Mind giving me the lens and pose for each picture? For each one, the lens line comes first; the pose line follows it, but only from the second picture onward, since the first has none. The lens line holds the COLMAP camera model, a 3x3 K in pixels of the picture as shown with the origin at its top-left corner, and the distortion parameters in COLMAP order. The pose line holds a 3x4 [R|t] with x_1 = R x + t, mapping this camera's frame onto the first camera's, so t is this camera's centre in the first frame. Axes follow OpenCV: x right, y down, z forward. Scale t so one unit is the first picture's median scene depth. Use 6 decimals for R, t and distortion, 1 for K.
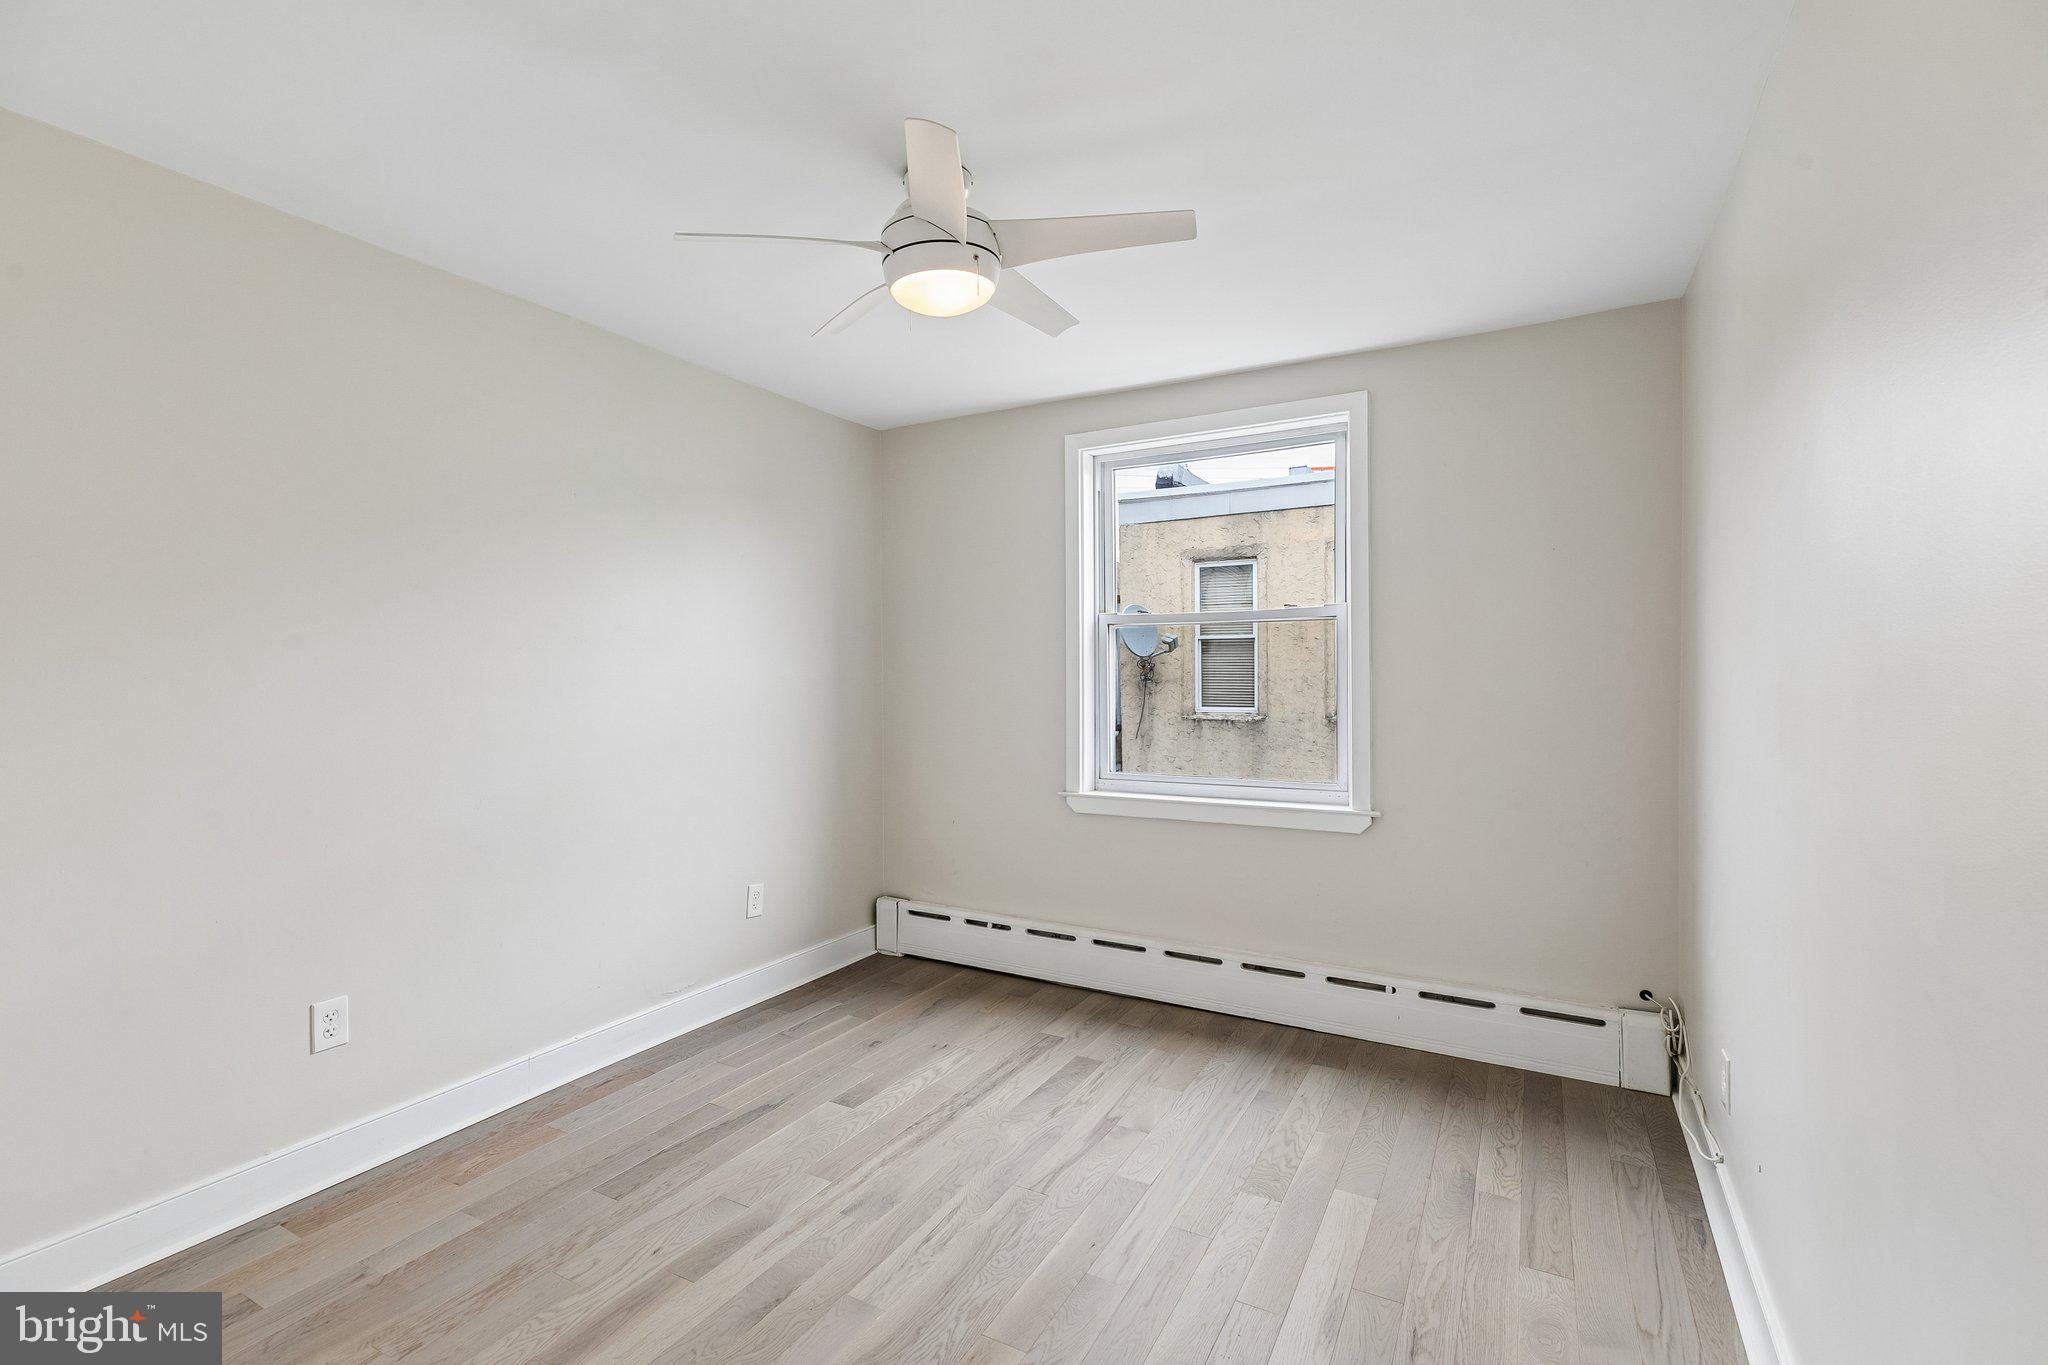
lens RADIAL K [[917.1, 0, 1019.0], [0, 917.1, 679.4], [0, 0, 1]] dist [0.002680, -0.000262]
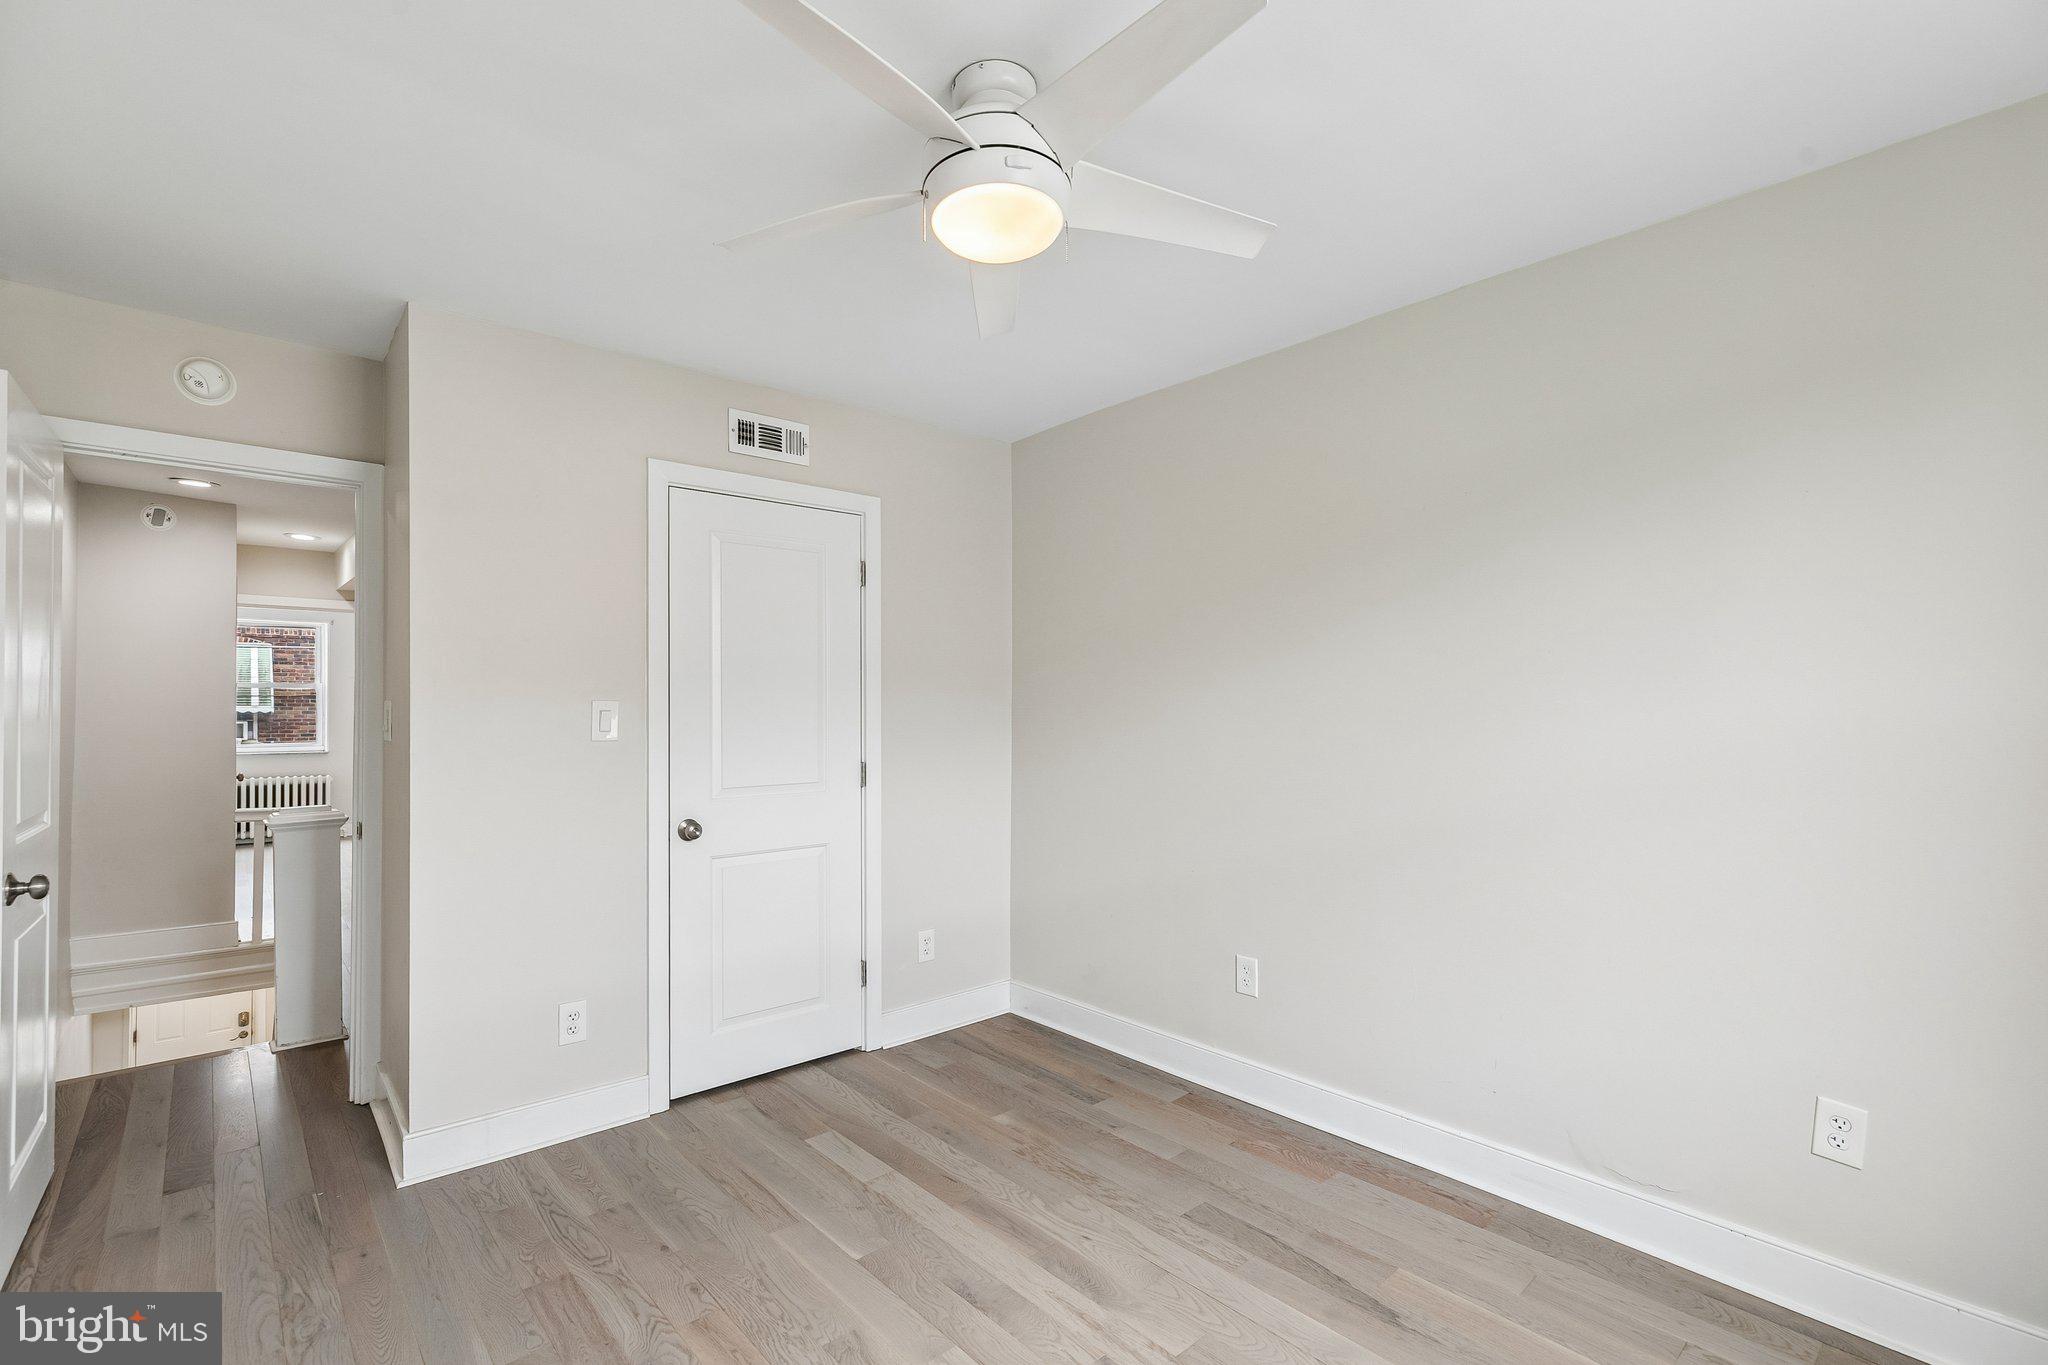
lens RADIAL K [[917.1, 0, 1019.0], [0, 917.1, 679.4], [0, 0, 1]] dist [0.002680, -0.000262]
pose [[-0.329396, -0.023276, -0.943905, 0.593614], [-0.004571, 0.999724, -0.023058, -0.012051], [0.944181, -0.003281, -0.329411, 1.132208]]
